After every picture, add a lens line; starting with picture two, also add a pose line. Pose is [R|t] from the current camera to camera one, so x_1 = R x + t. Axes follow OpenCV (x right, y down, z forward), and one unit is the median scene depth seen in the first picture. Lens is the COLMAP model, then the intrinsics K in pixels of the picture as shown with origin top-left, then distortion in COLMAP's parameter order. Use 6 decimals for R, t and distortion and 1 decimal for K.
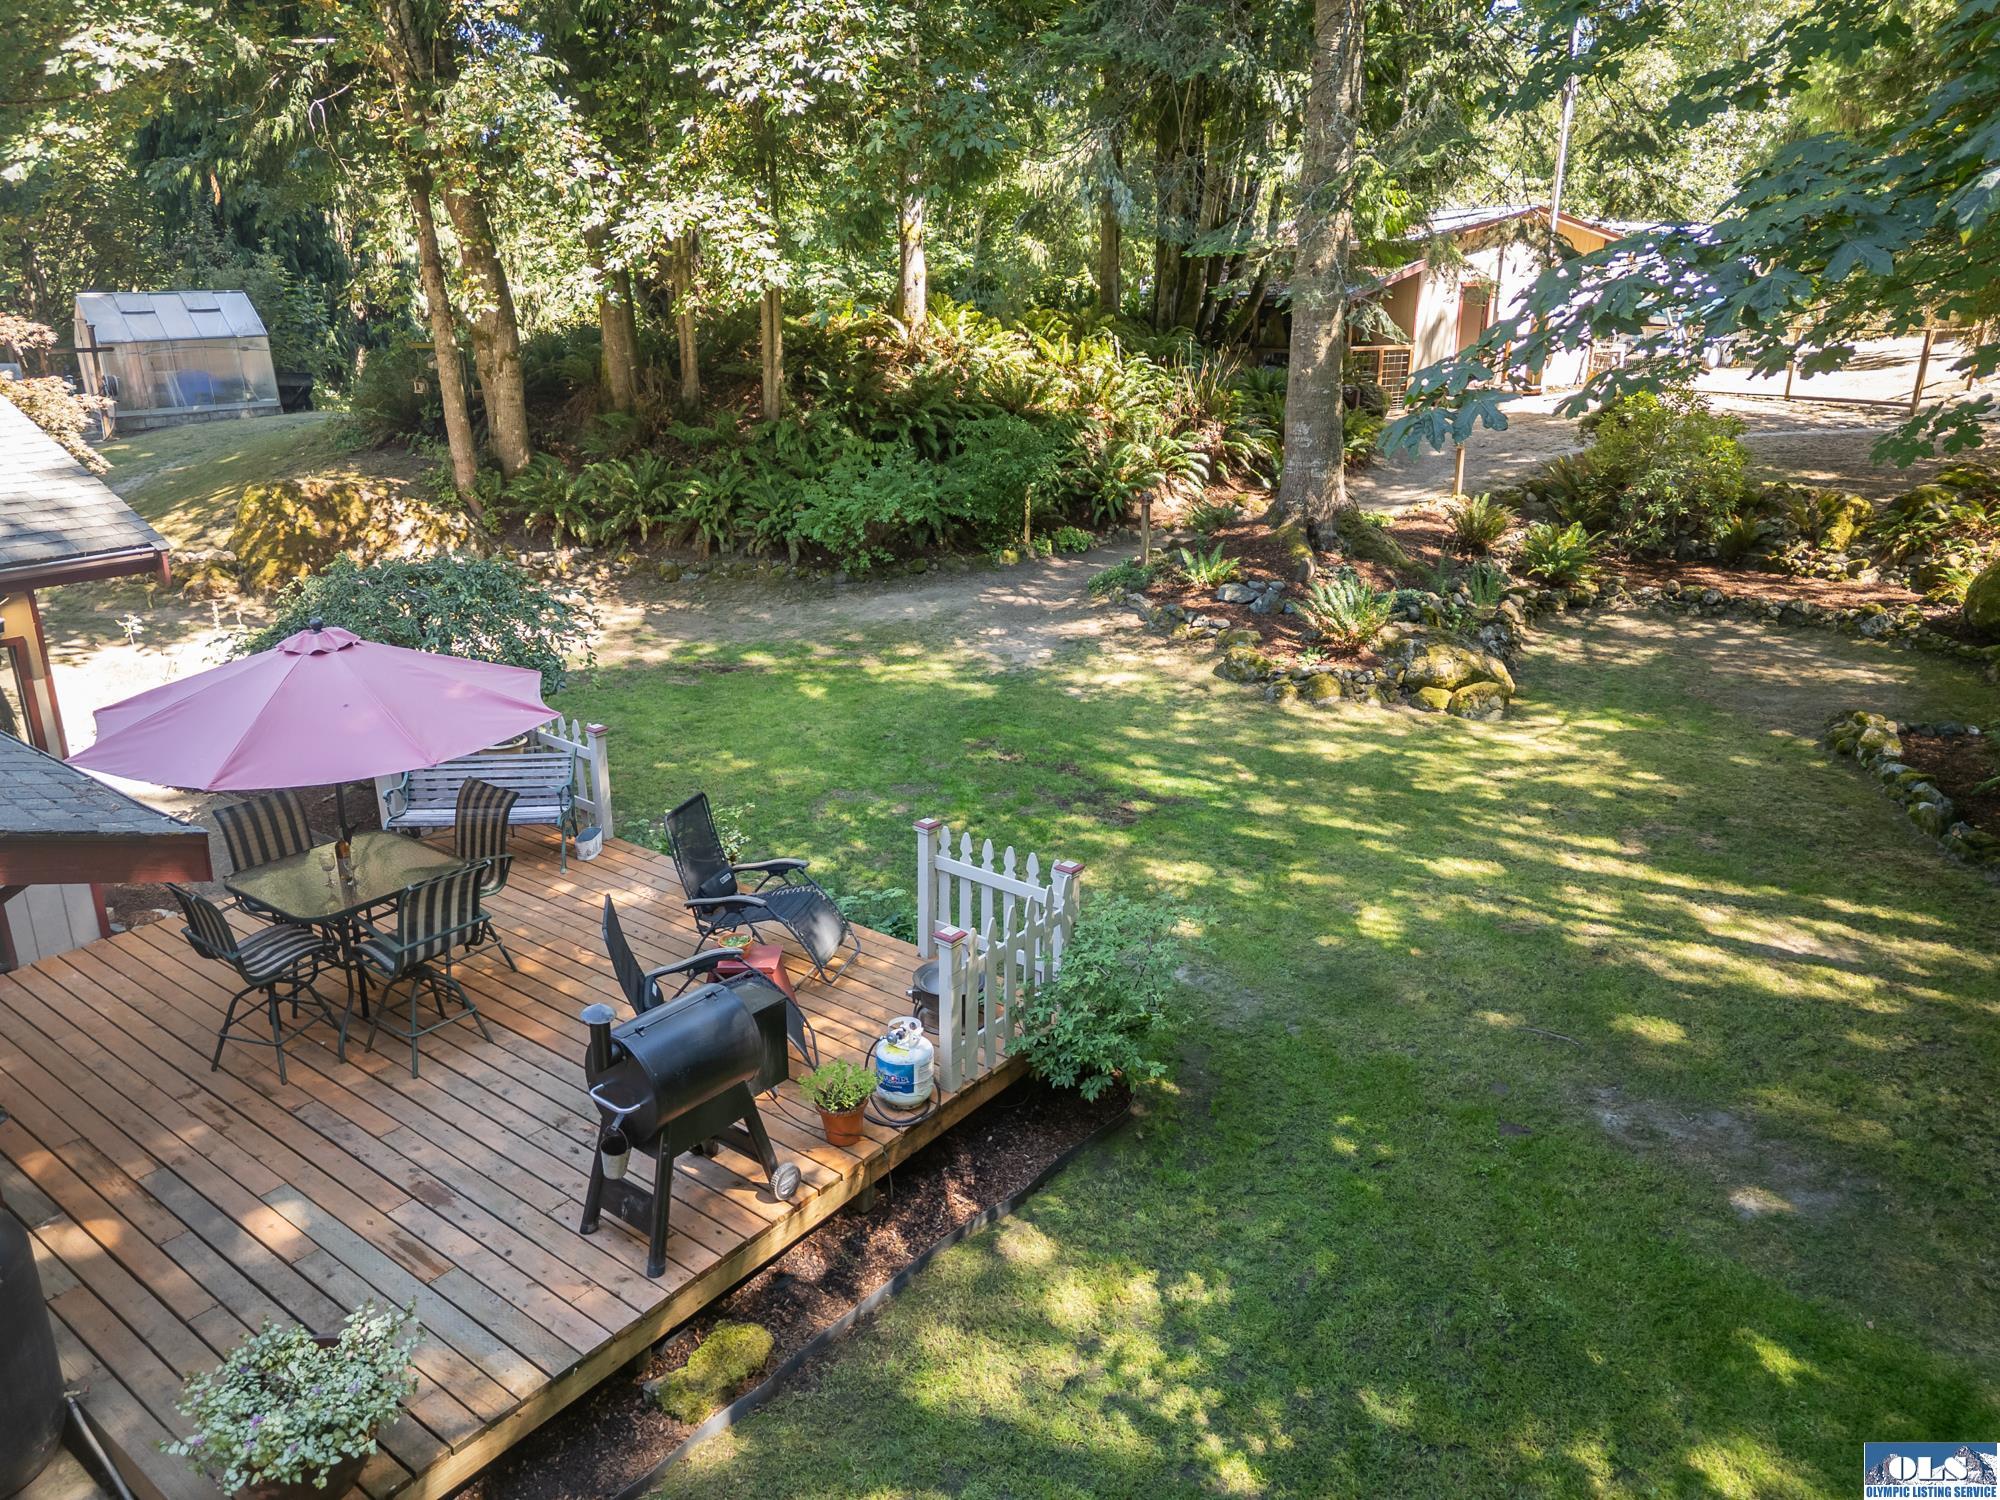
lens RADIAL K [[1396.9, 0, 995.3], [0, 1396.9, 780.7], [0, 0, 1]] dist [0.046310, -0.003838]
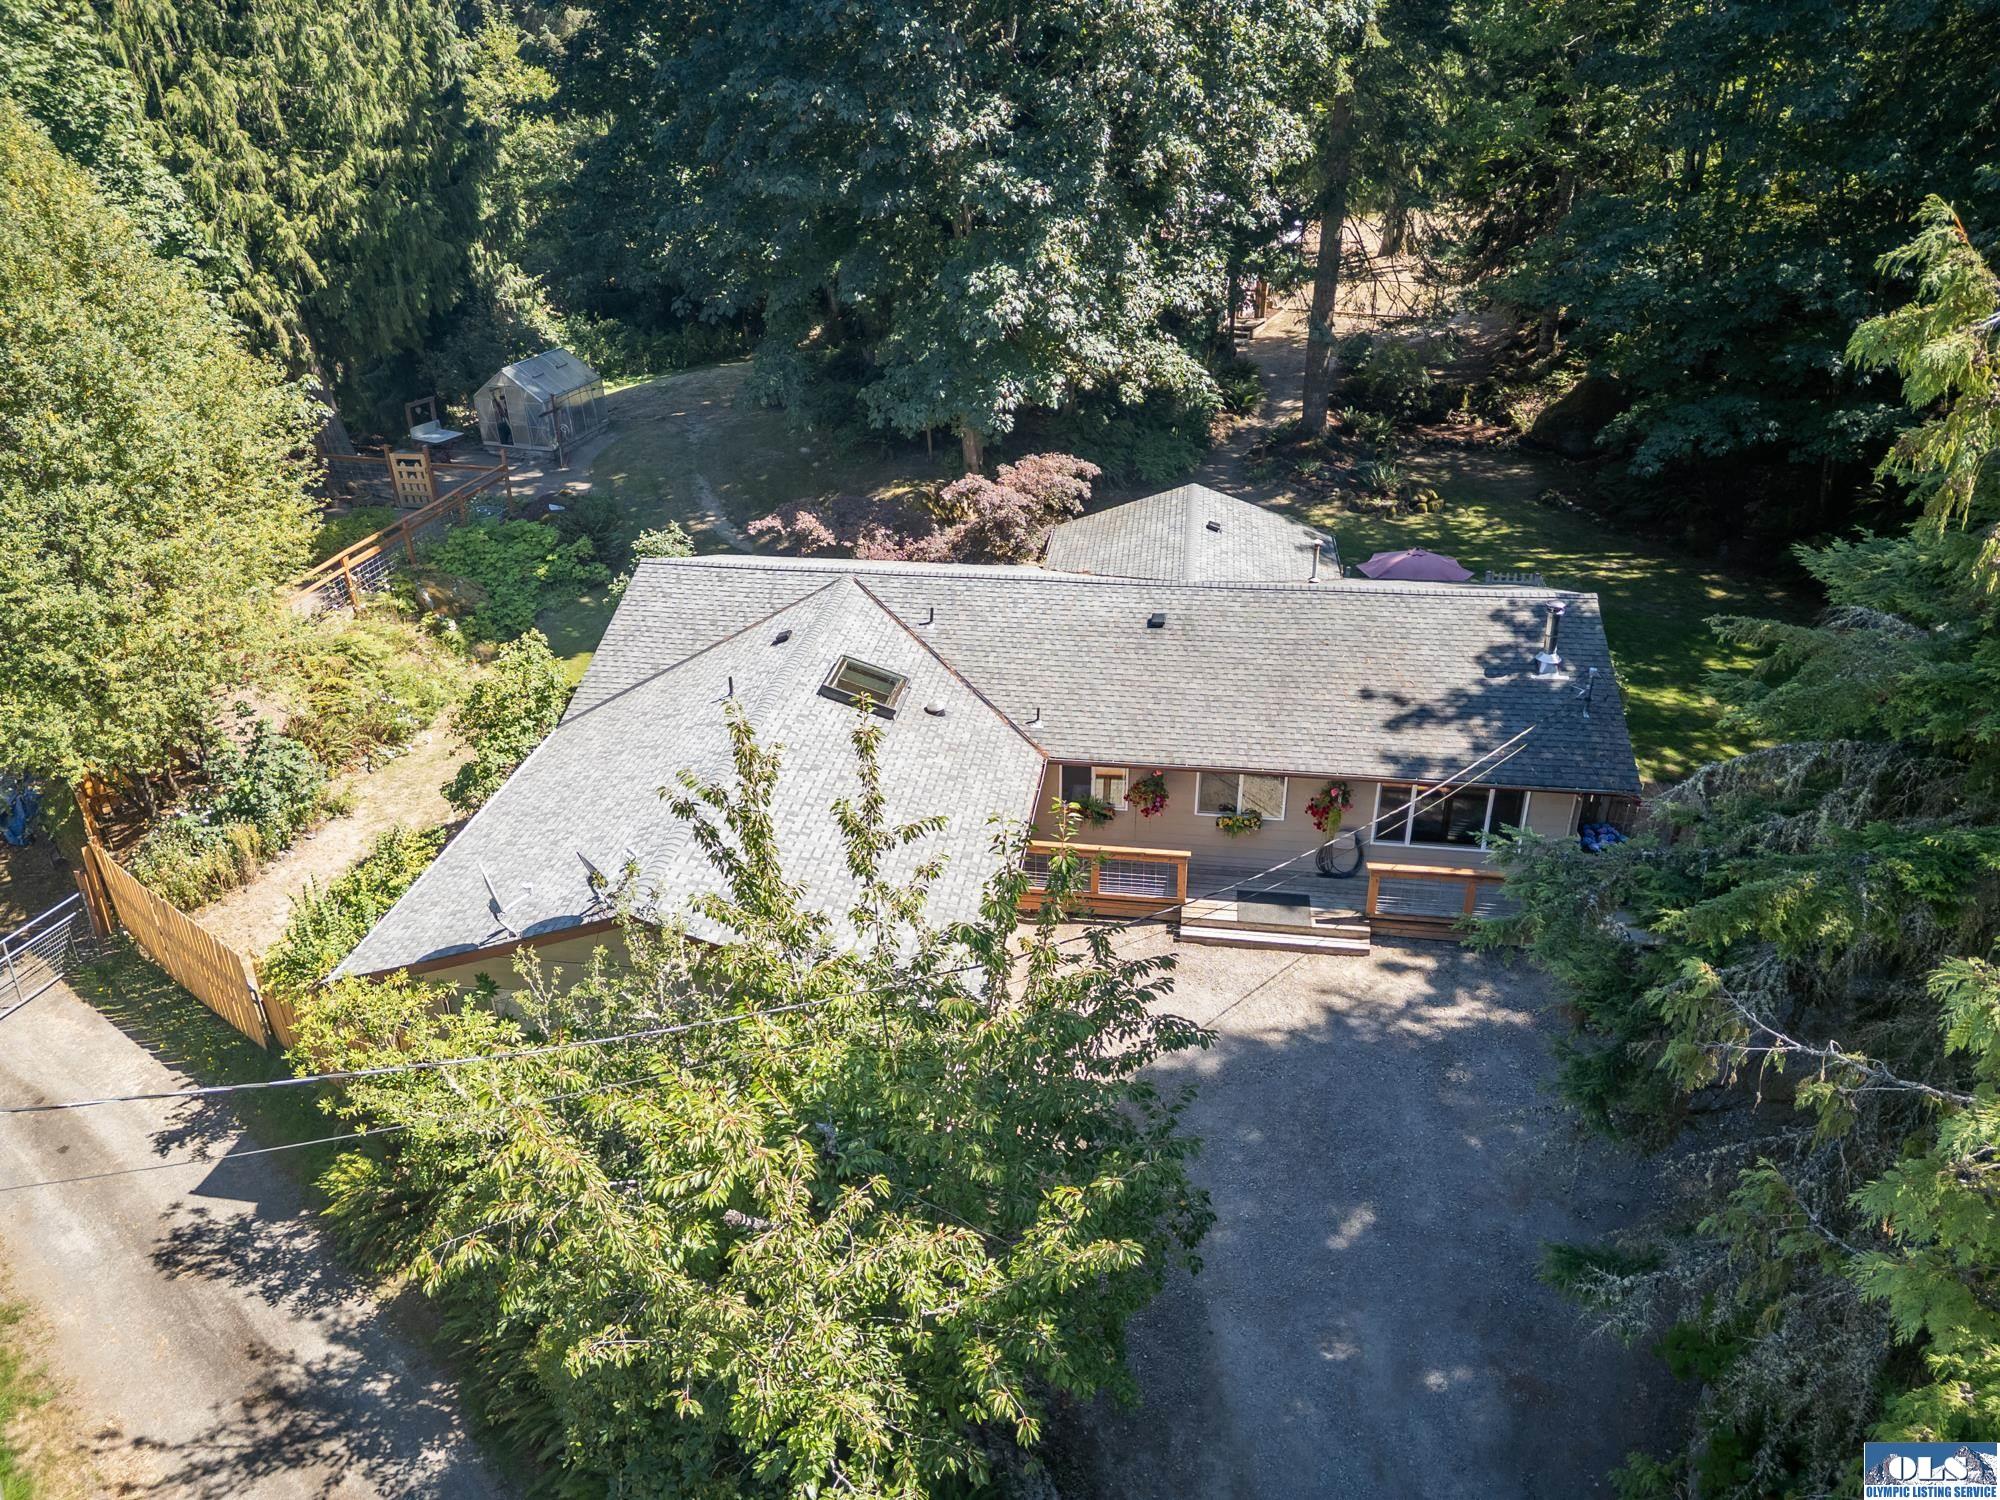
lens RADIAL K [[1362.8, 0, 1000.0], [0, 1362.8, 750.0], [0, 0, 1]] dist [0.051824, -0.039779]
pose [[0.865439, -0.261870, 0.427129, -1.335383], [0.190928, 0.960580, 0.202071, -0.258583], [-0.463208, -0.093329, 0.881322, -0.781908]]
